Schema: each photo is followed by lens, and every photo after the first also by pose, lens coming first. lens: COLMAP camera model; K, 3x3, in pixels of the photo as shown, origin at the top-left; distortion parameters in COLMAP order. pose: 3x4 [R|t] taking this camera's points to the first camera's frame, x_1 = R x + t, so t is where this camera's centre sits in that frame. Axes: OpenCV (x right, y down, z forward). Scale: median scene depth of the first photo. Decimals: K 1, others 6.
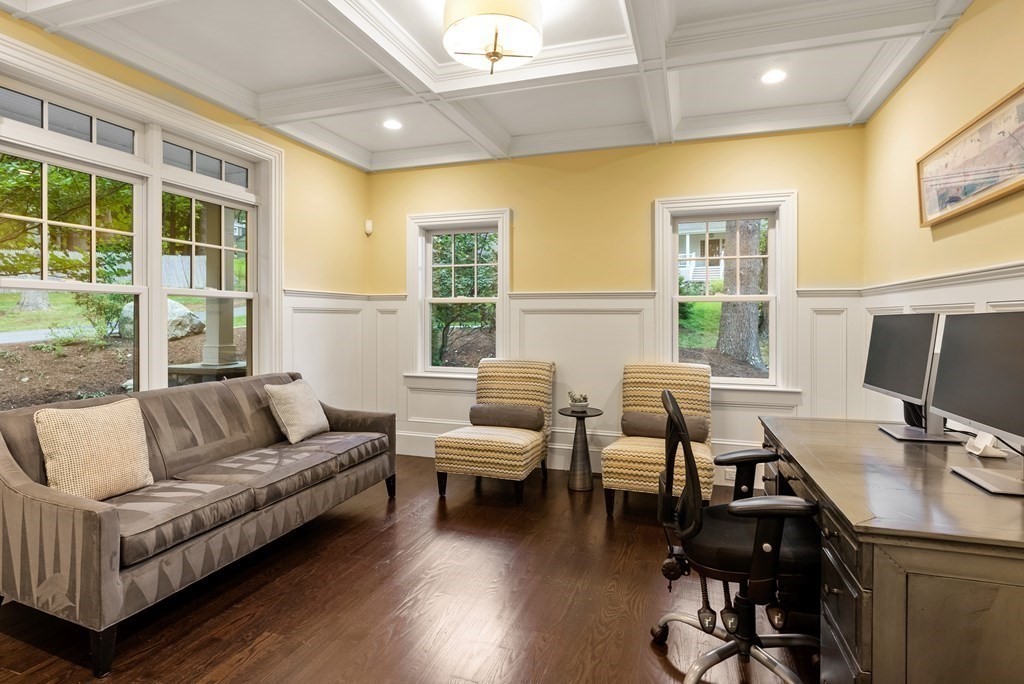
lens RADIAL K [[525.2, 0, 513.6], [0, 525.2, 314.2], [0, 0, 1]] dist [-0.002052, -0.000068]
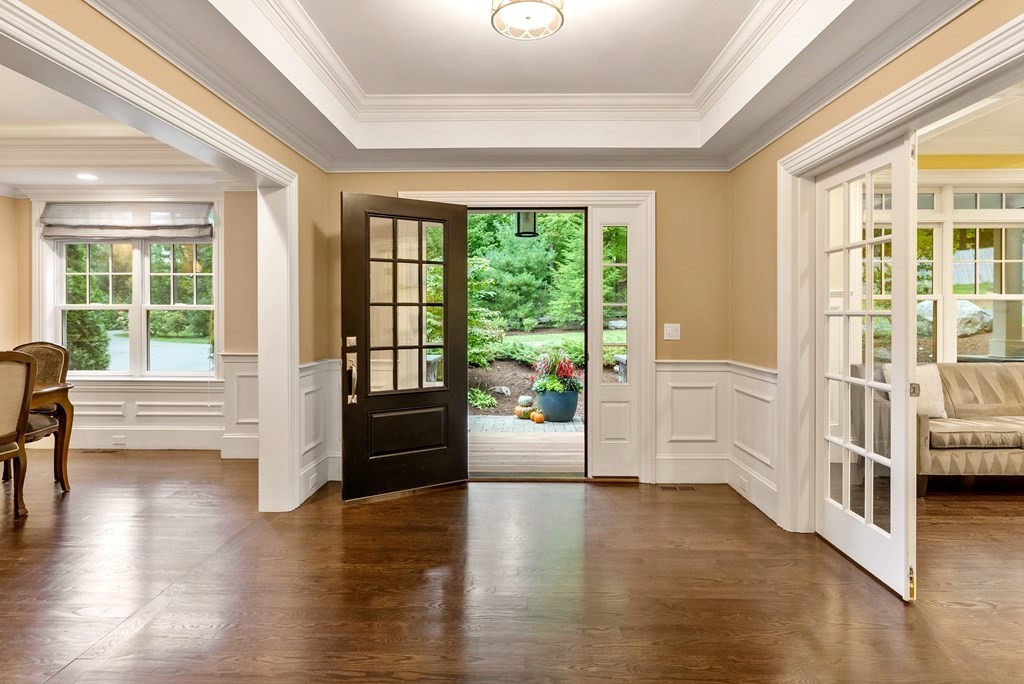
lens RADIAL K [[557.9, 0, 511.3], [0, 557.9, 317.4], [0, 0, 1]] dist [0.000451, 0.000348]
pose [[0.308663, 0.005859, -0.951154, 0.463848], [0.003026, 0.999970, 0.007141, -0.002474], [0.951167, -0.005083, 0.308636, -0.702284]]
